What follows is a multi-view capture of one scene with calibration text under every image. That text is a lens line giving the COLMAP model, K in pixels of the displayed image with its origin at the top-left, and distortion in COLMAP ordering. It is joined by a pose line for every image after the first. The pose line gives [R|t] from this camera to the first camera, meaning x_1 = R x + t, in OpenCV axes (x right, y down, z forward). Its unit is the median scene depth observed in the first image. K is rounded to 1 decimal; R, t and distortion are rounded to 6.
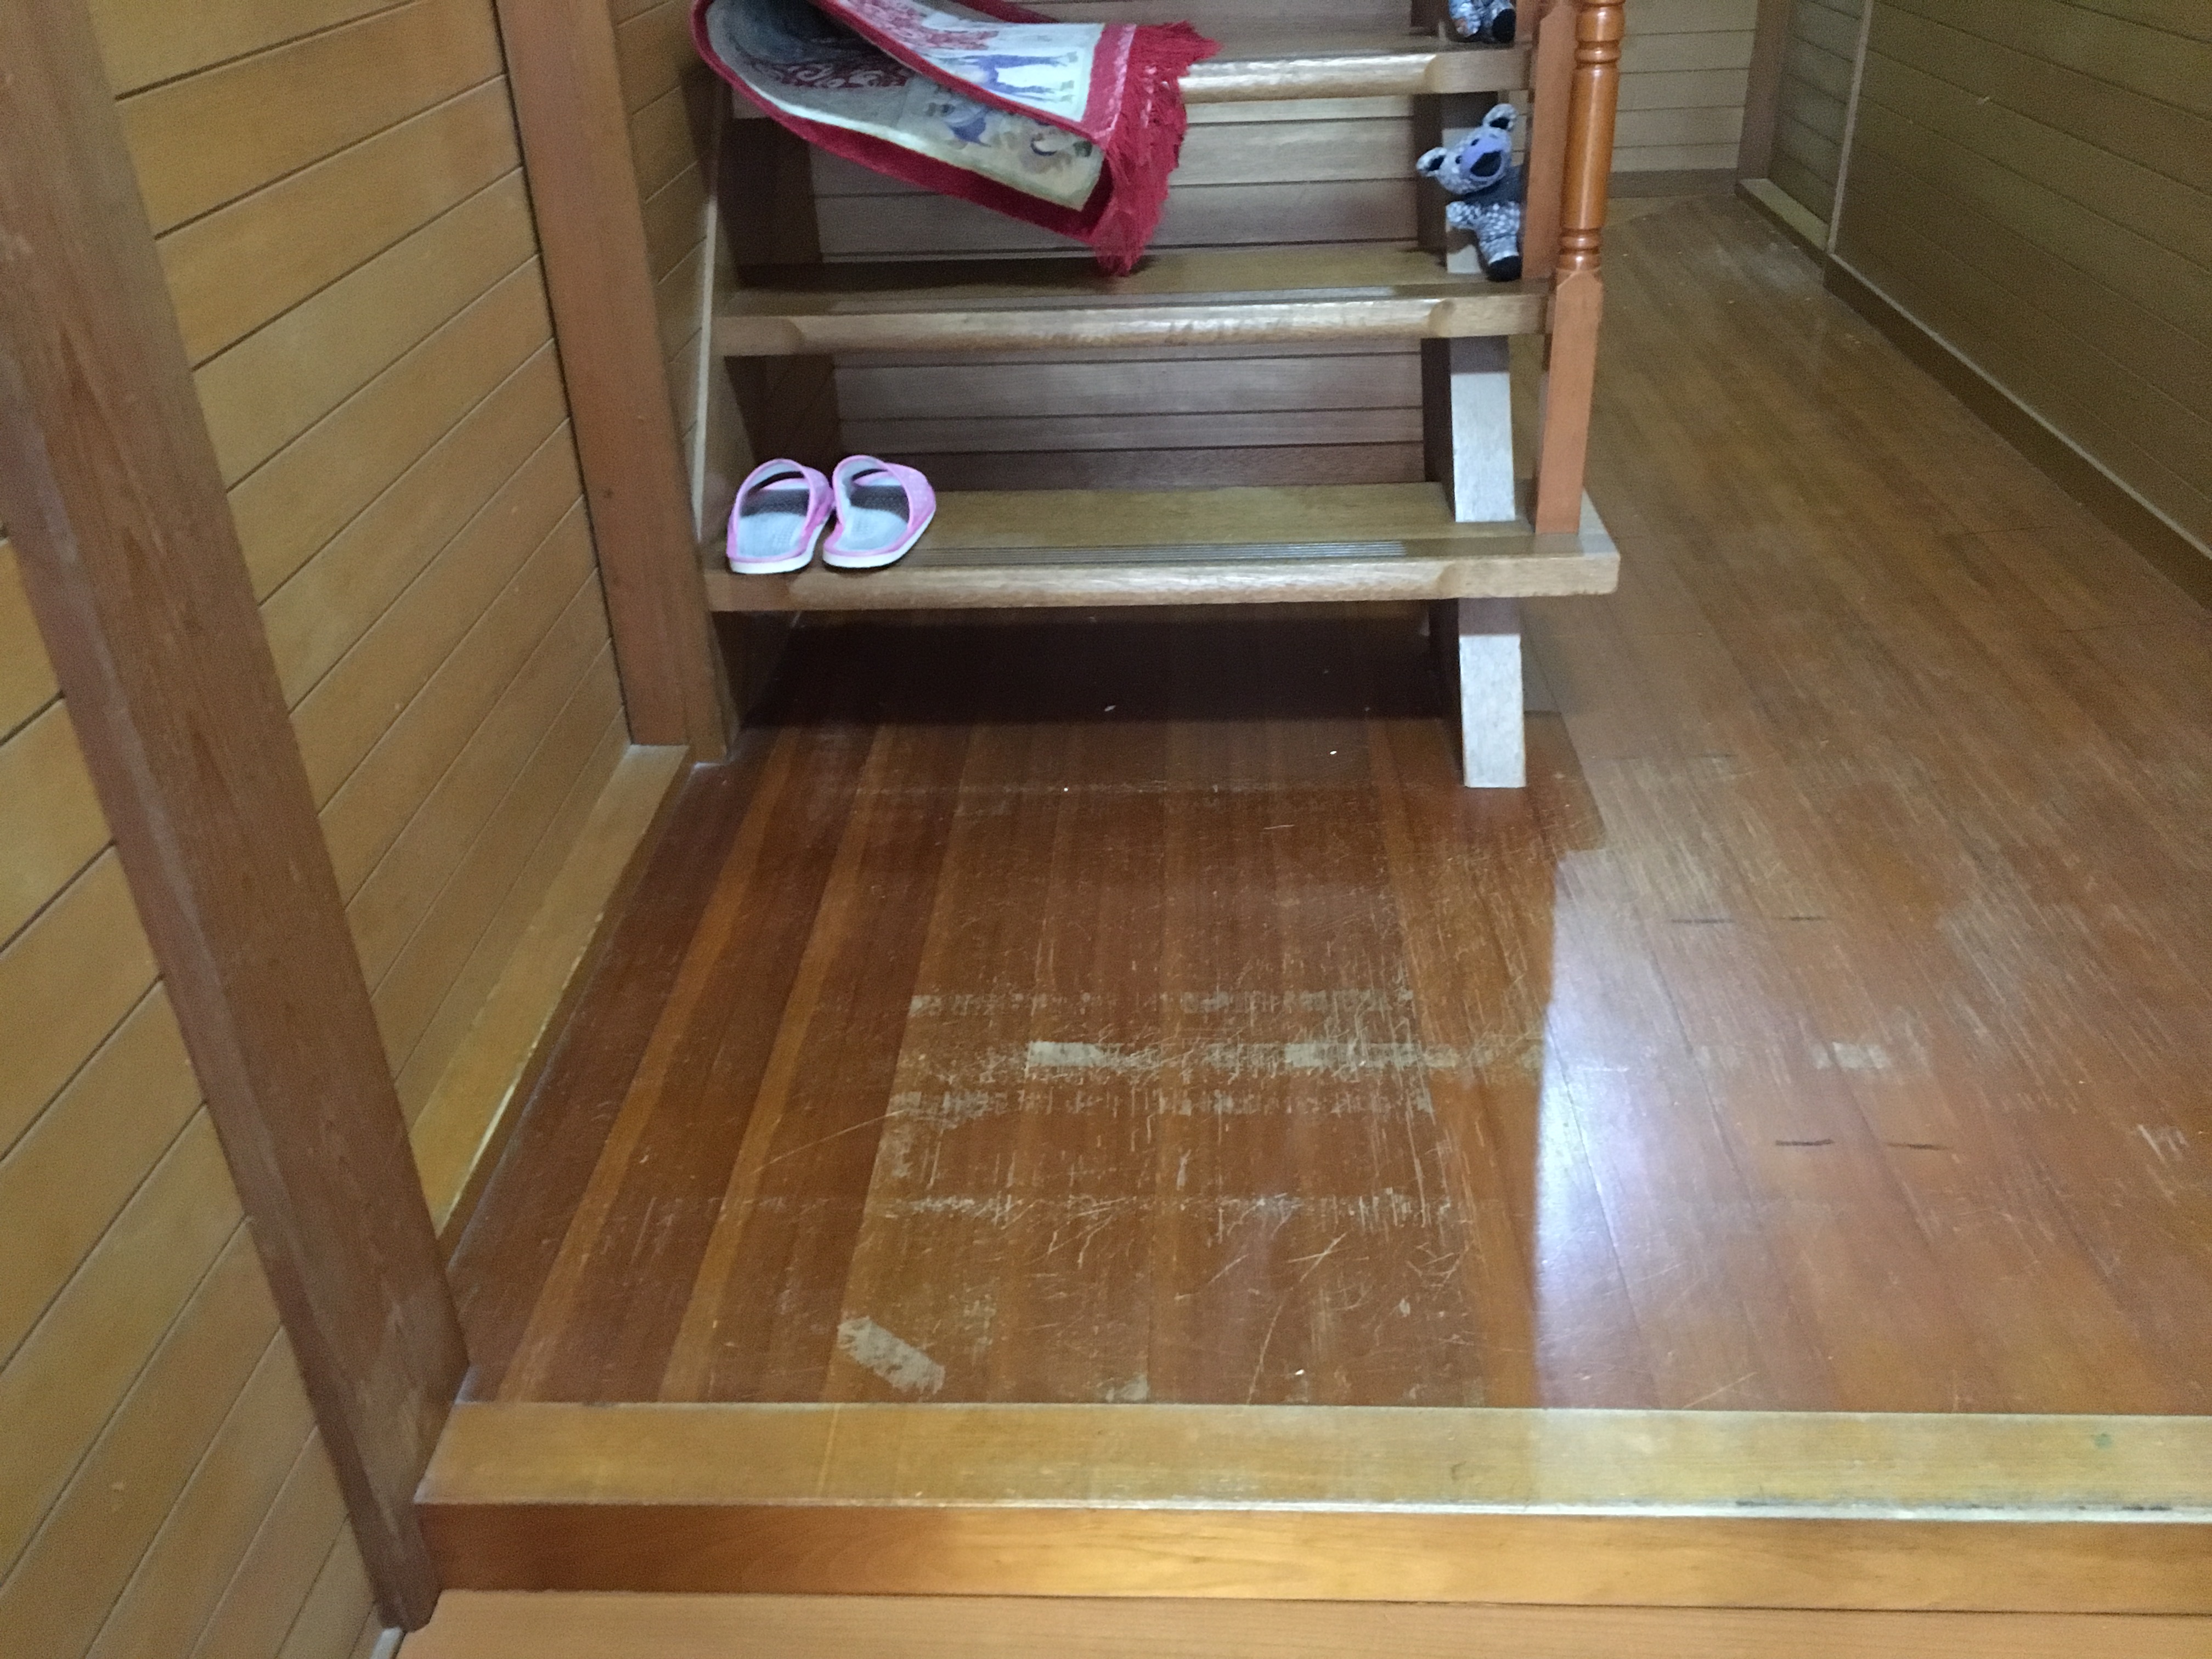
lens RADIAL K [[1842.6, 0, 1105.4], [0, 1842.6, 834.1], [0, 0, 1]] dist [0.053528, -0.095145]
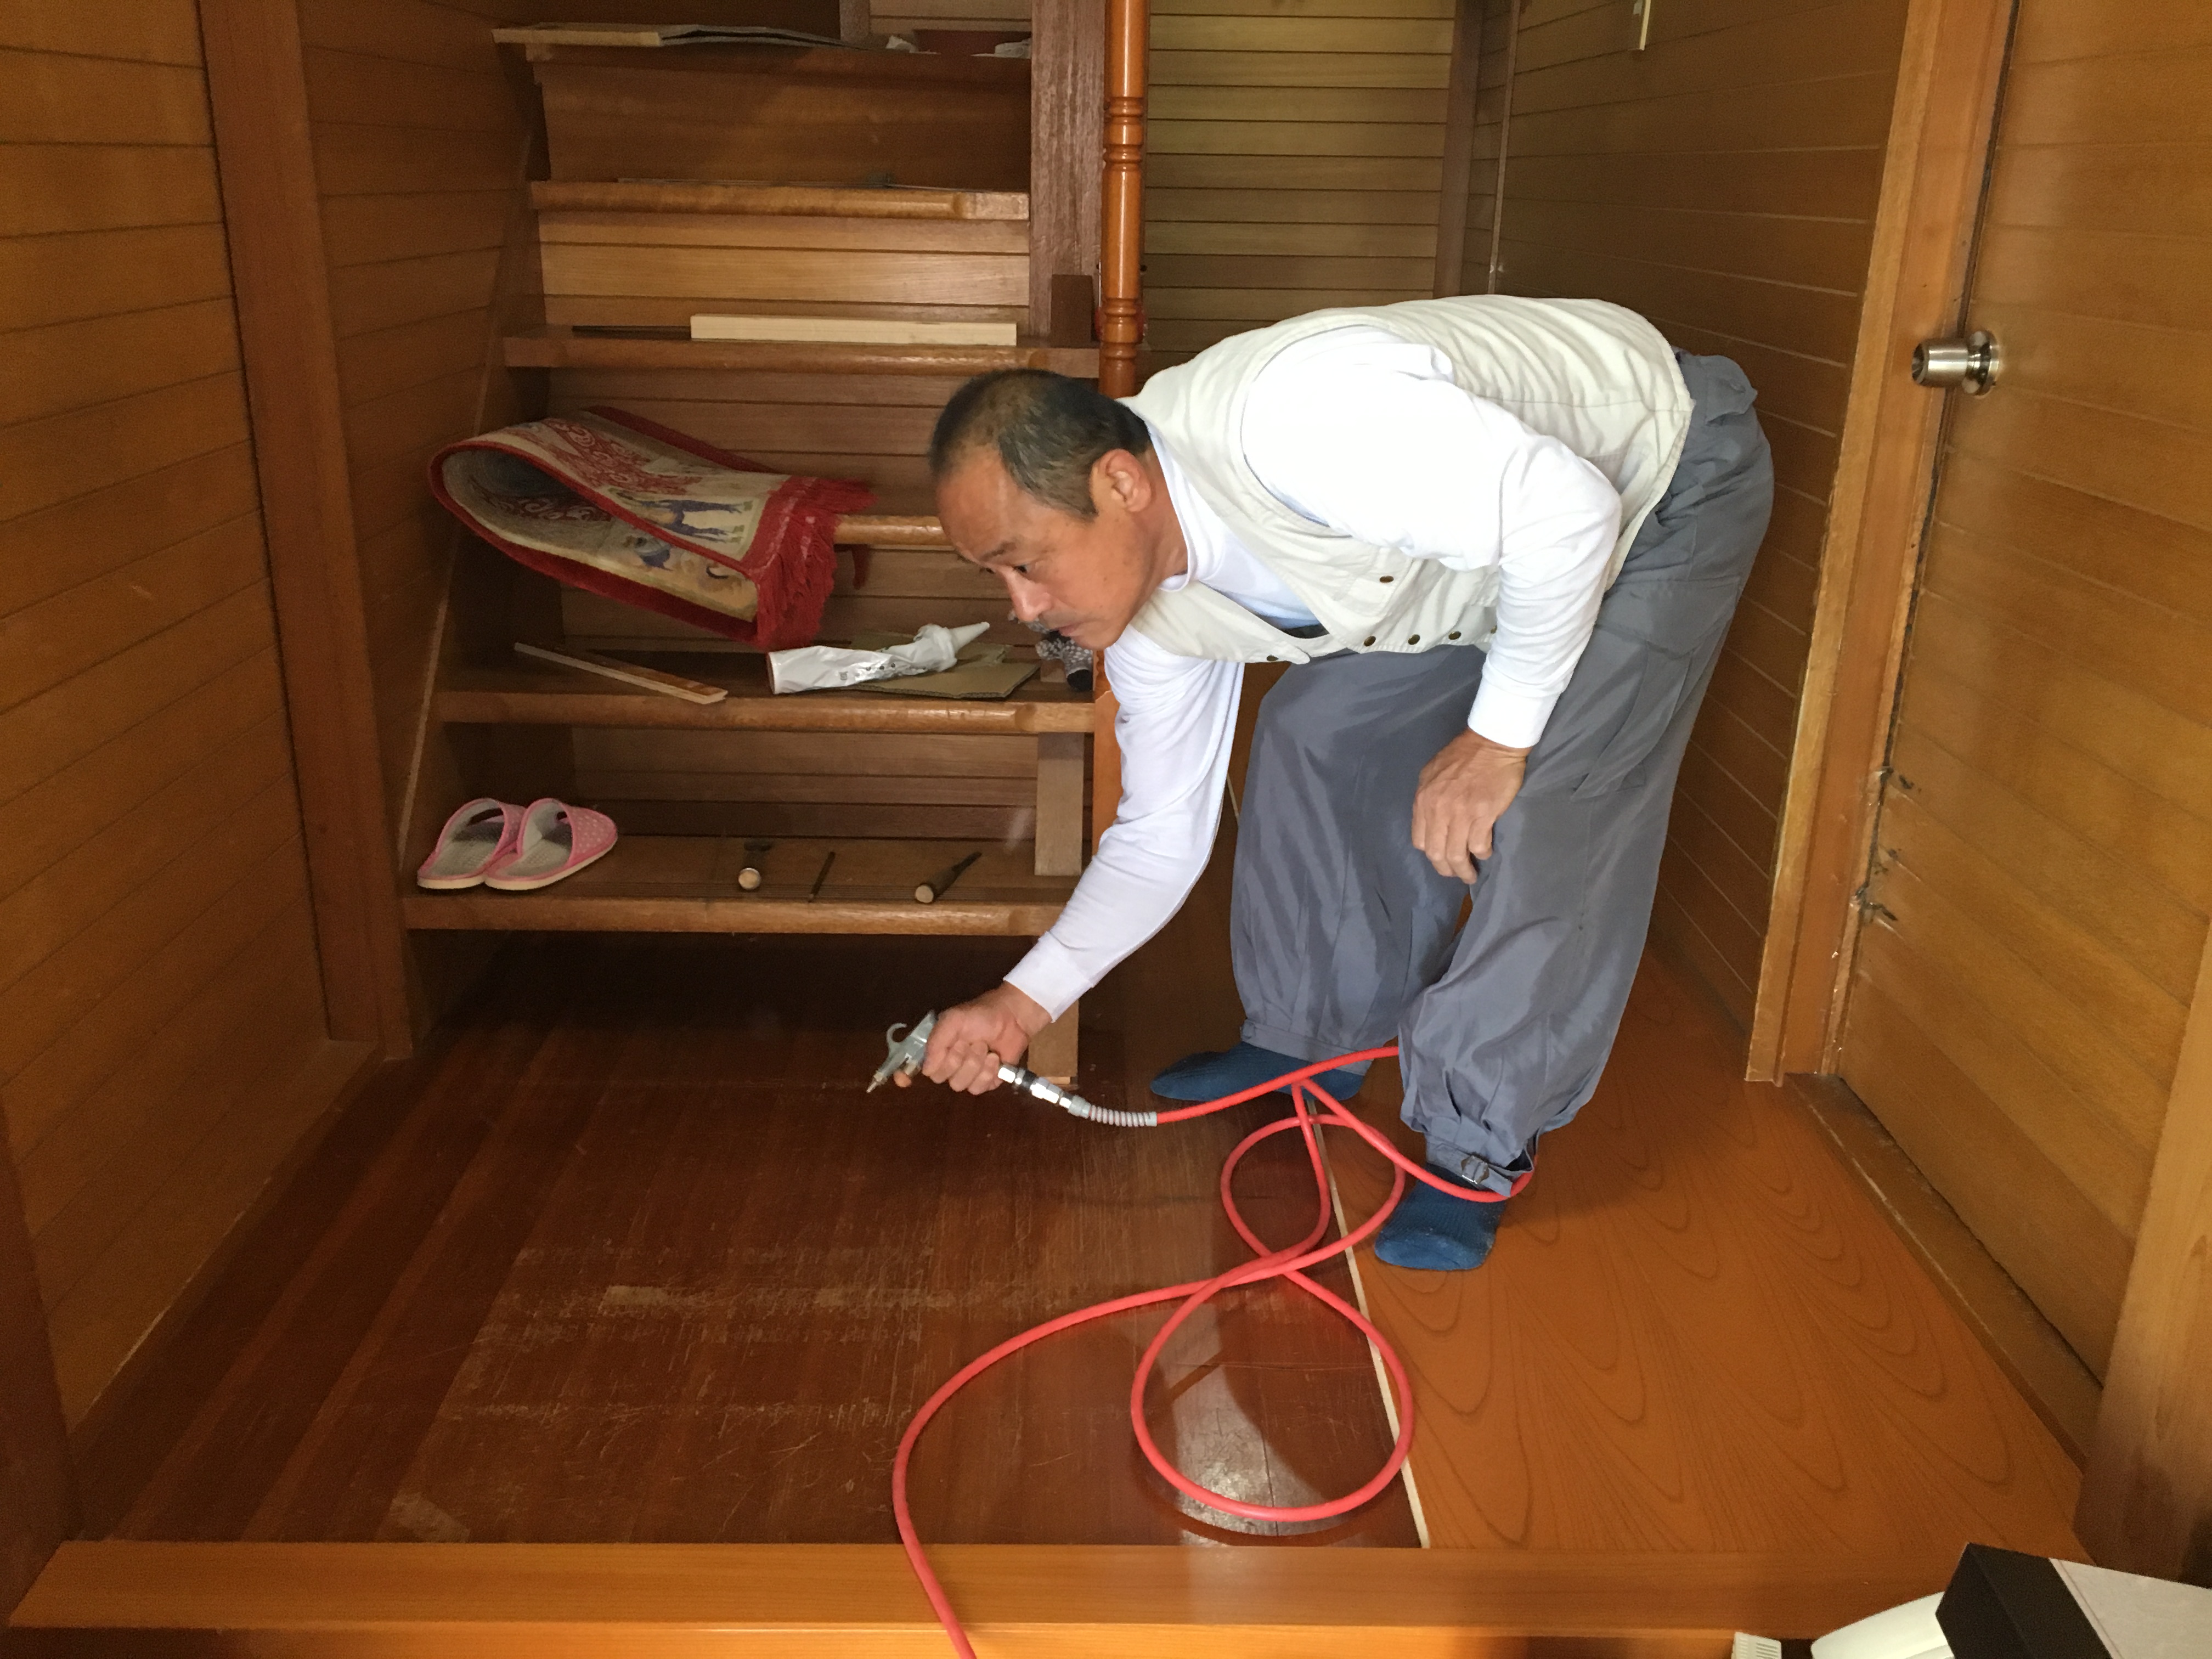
lens RADIAL K [[1842.6, 0, 1129.1], [0, 1842.6, 801.3], [0, 0, 1]] dist [0.053528, -0.095145]
pose [[0.995712, 0.036723, 0.084906, 0.180285], [-0.019257, 0.980006, -0.198034, 0.033795], [-0.090480, 0.195549, 0.976511, -0.284563]]
